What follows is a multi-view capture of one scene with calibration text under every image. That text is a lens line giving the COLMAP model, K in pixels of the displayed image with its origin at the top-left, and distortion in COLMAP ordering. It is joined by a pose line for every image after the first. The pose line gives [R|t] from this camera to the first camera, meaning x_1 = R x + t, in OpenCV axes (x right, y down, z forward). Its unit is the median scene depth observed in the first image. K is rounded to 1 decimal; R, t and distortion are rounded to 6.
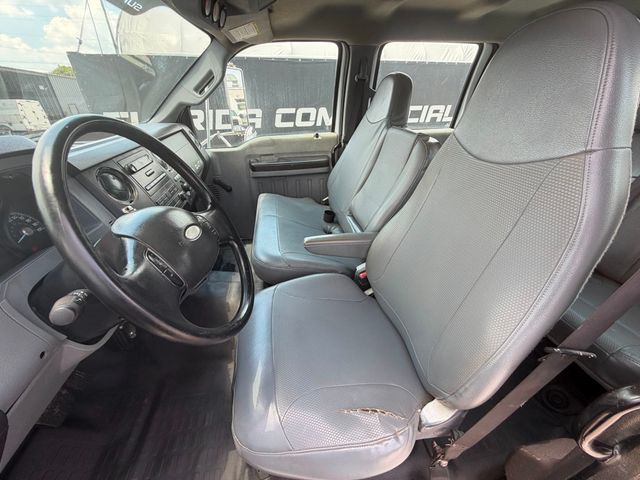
lens RADIAL K [[255.6, 0, 320.0], [0, 255.6, 240.0], [0, 0, 1]] dist [-0.000008, 0.000193]
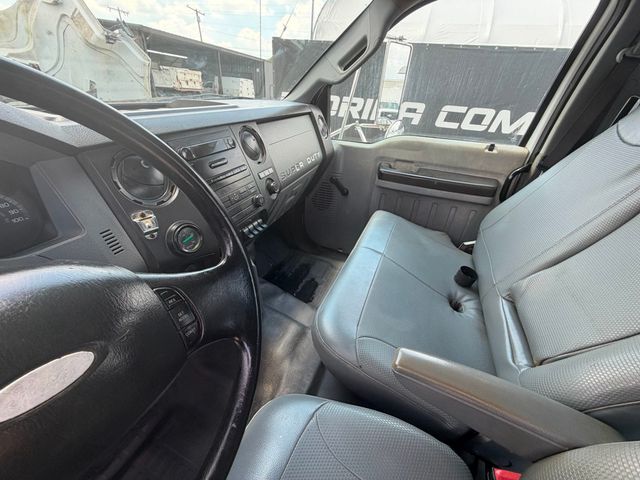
lens RADIAL K [[258.6, 0, 320.0], [0, 258.6, 240.0], [0, 0, 1]] dist [0.002480, -0.000141]
pose [[0.845876, 0.327332, -0.421127, -0.025903], [-0.321475, 0.942897, 0.087177, -0.103669], [0.425615, 0.061641, 0.902802, 0.233223]]
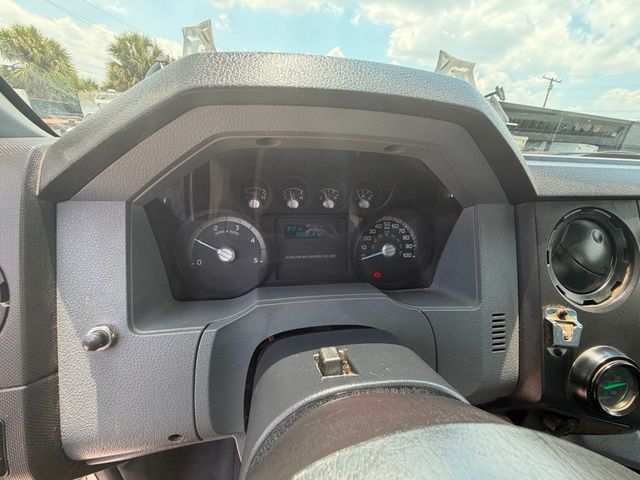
lens RADIAL K [[255.6, 0, 320.0], [0, 255.6, 240.0], [0, 0, 1]] dist [-0.000008, 0.000193]
pose [[0.003569, 0.410622, -0.911798, -0.173778], [-0.539690, 0.768404, 0.343933, -0.056162], [0.841856, 0.490861, 0.224352, 0.213971]]
